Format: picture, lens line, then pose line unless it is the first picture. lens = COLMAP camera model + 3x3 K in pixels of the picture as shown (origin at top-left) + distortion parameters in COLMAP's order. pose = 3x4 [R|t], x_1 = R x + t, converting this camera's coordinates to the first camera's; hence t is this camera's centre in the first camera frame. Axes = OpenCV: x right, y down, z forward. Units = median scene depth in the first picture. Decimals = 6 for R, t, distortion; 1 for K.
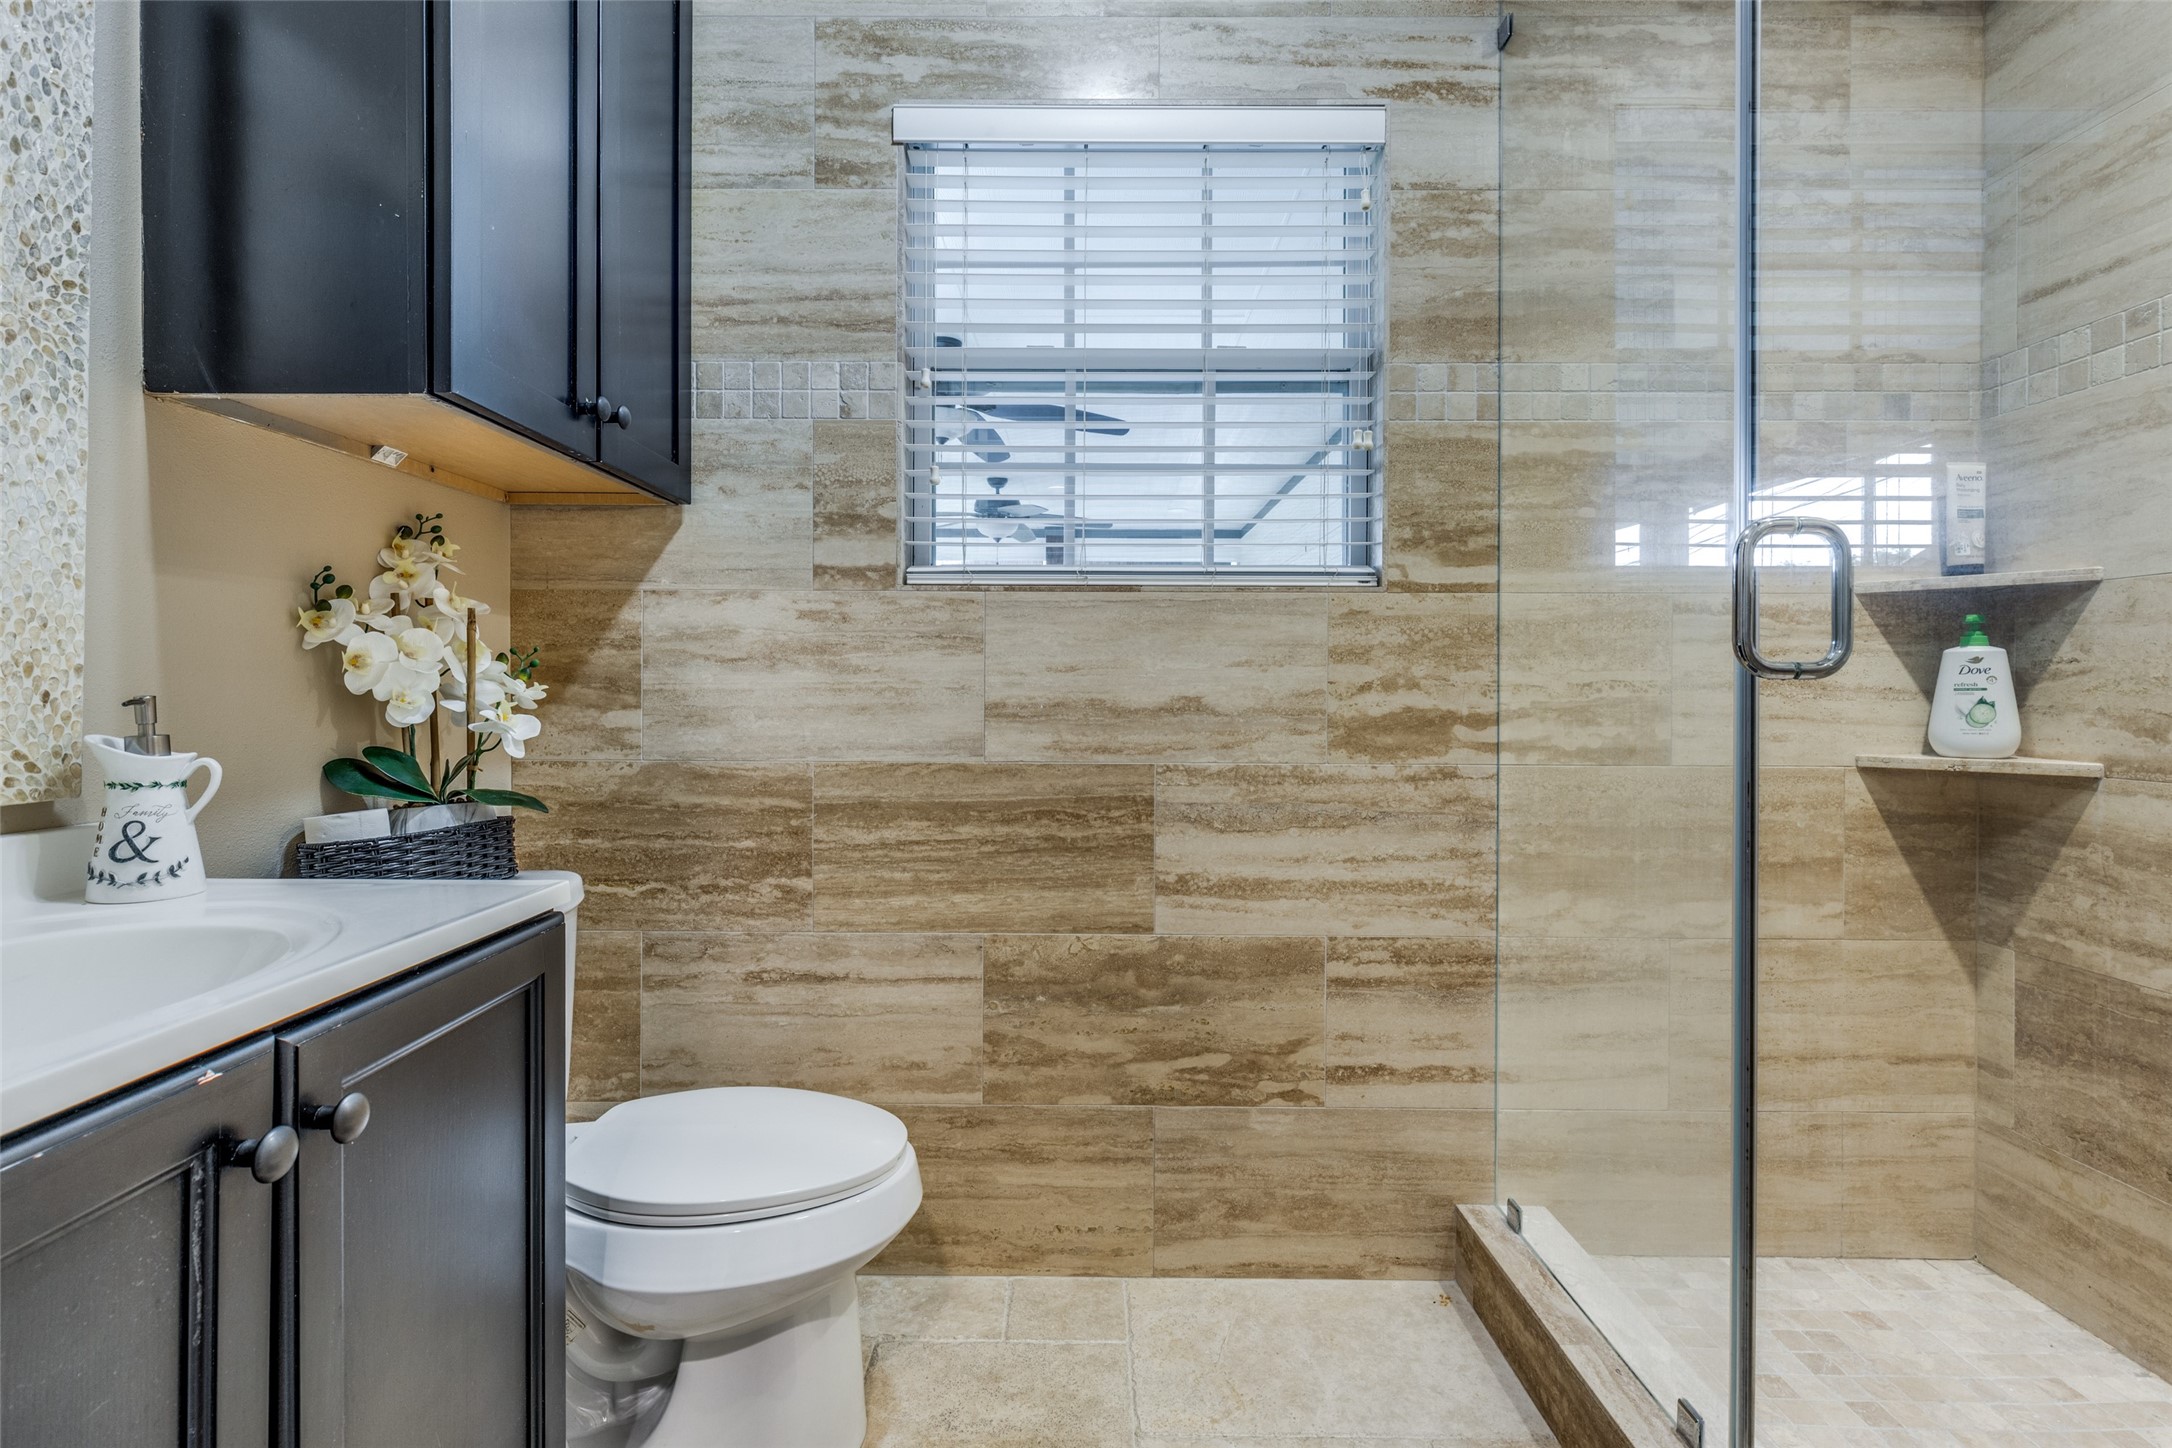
lens RADIAL K [[1010.3, 0, 1068.1], [0, 1010.3, 683.0], [0, 0, 1]] dist [0.004379, -0.002510]
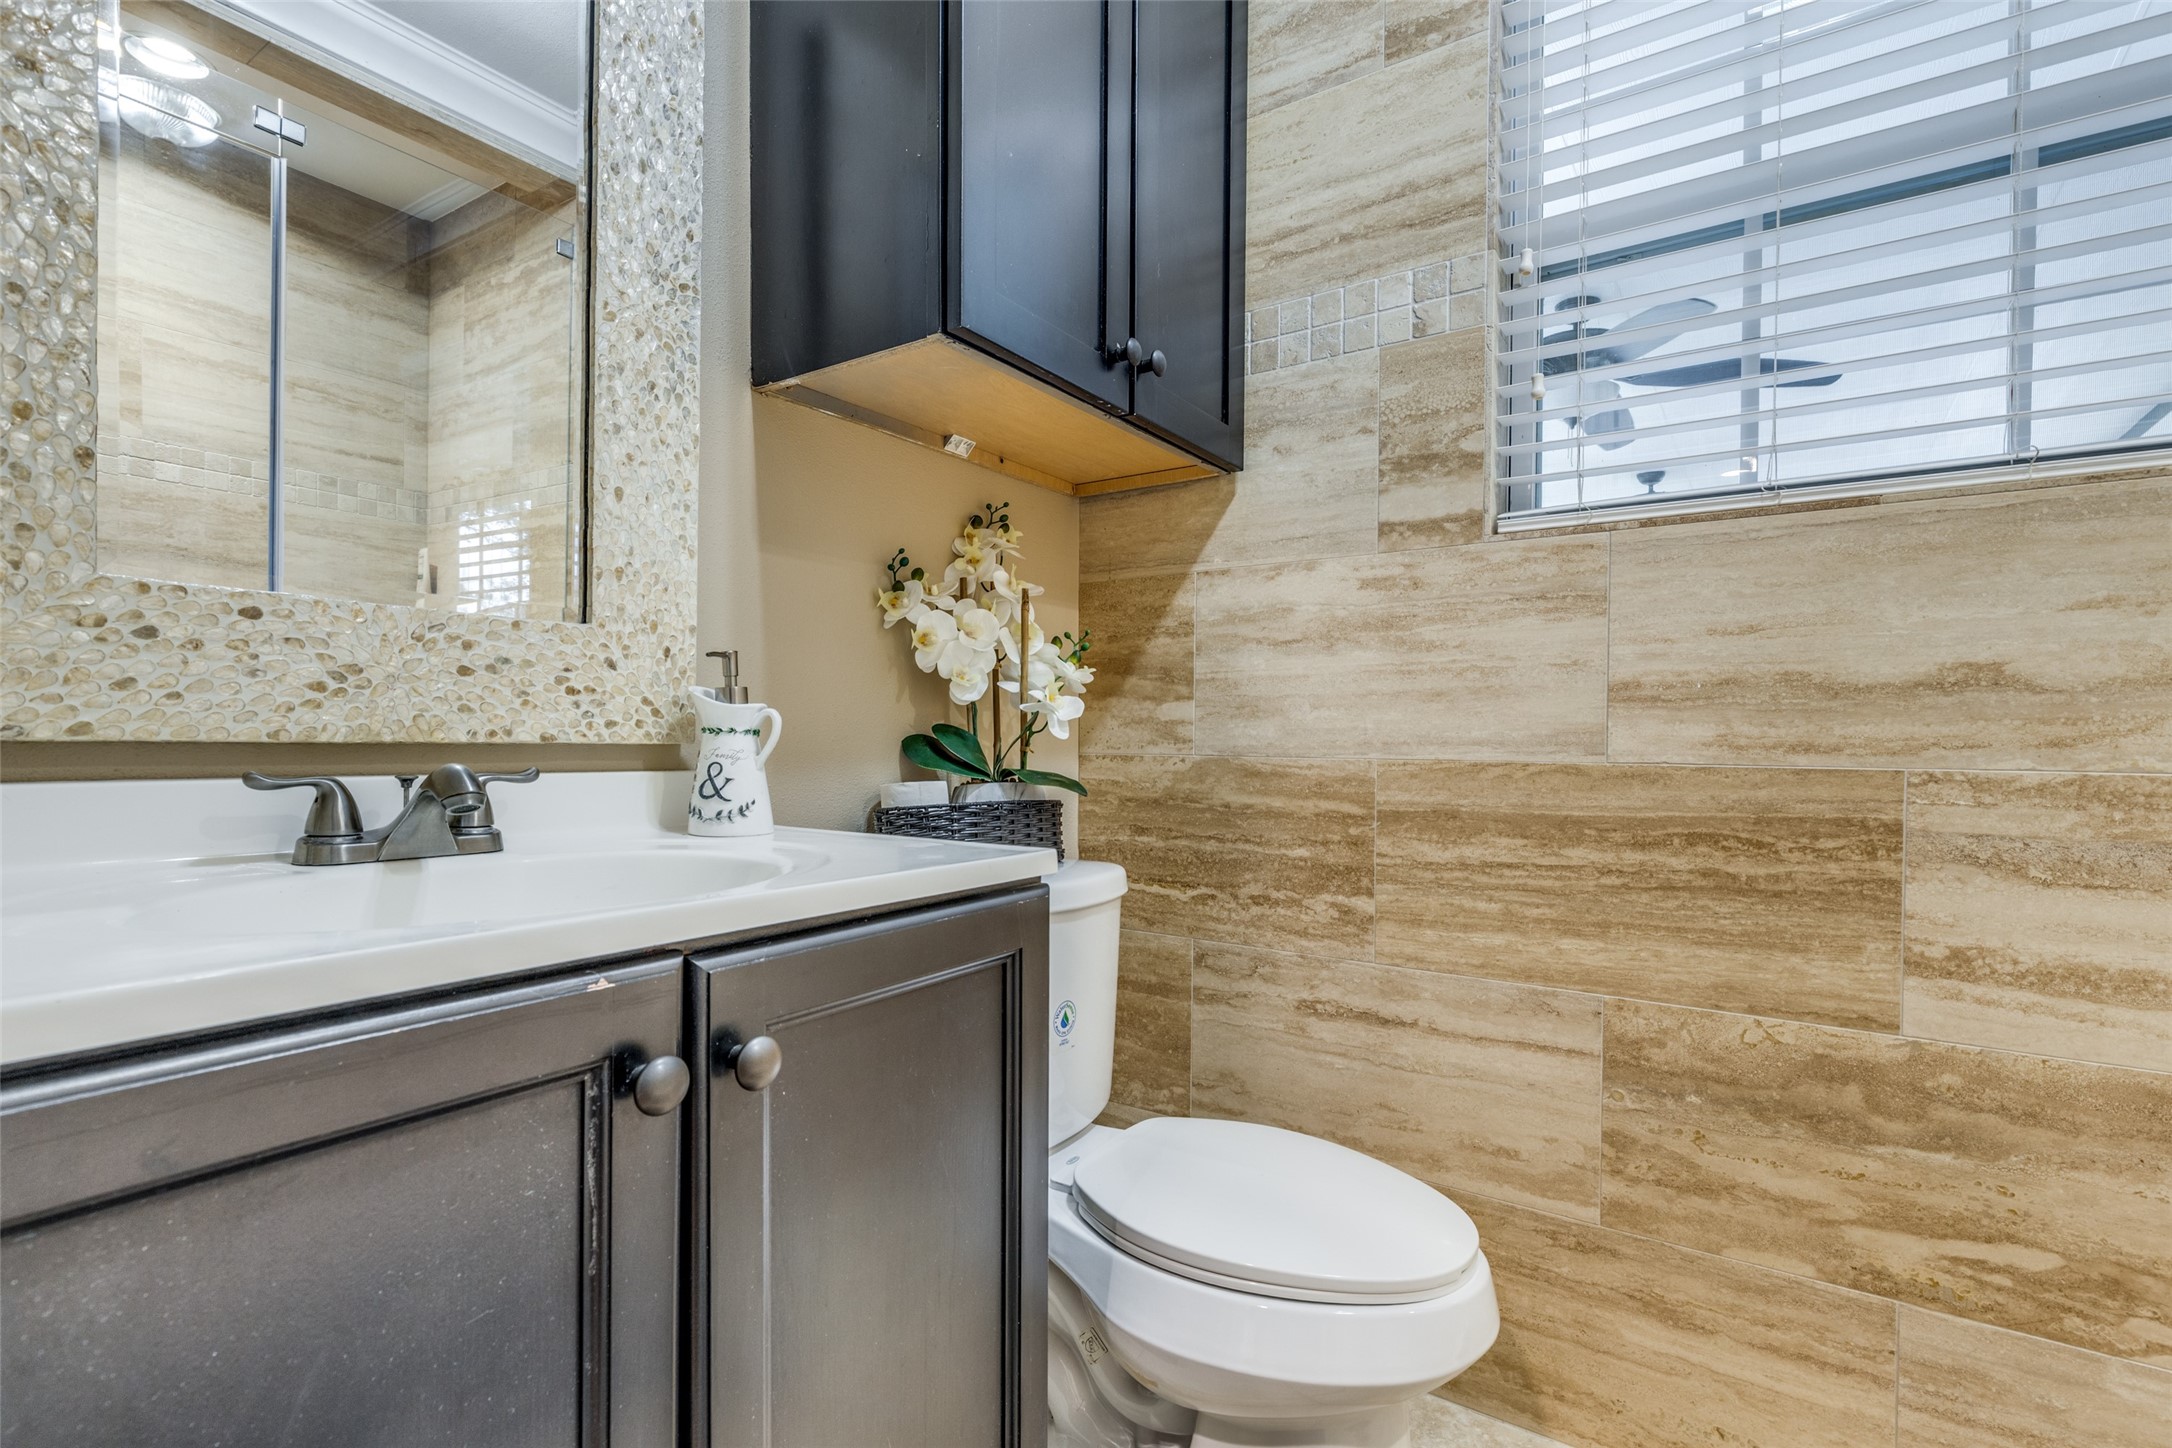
lens RADIAL K [[1010.3, 0, 1080.1], [0, 1010.3, 739.9], [0, 0, 1]] dist [0.004379, -0.002510]
pose [[0.833200, 0.008520, -0.552906, 0.004682], [-0.004807, 0.999955, 0.008164, 0.057902], [0.552951, -0.004144, 0.833203, 0.176117]]
